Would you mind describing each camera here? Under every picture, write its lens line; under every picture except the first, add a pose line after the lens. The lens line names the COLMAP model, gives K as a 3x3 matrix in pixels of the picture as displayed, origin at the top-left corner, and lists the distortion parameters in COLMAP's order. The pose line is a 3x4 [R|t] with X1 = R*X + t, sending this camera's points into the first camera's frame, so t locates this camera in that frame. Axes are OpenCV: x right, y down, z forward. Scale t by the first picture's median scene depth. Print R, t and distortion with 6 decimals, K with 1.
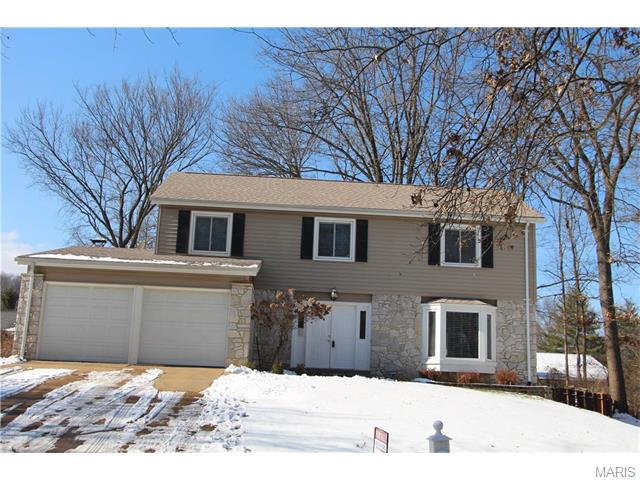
lens RADIAL K [[790.3, 0, 320.0], [0, 790.3, 240.0], [0, 0, 1]] dist [0.008176, 0.003847]
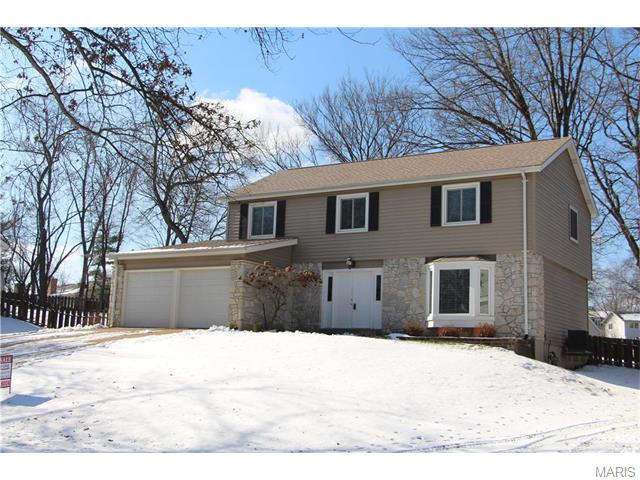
lens RADIAL K [[790.3, 0, 320.0], [0, 790.3, 240.0], [0, 0, 1]] dist [0.008176, 0.003847]
pose [[0.819605, -0.096765, -0.564698, 0.616002], [0.118192, 0.992990, 0.001389, 0.030257], [0.560605, -0.067881, 0.825296, 0.050942]]
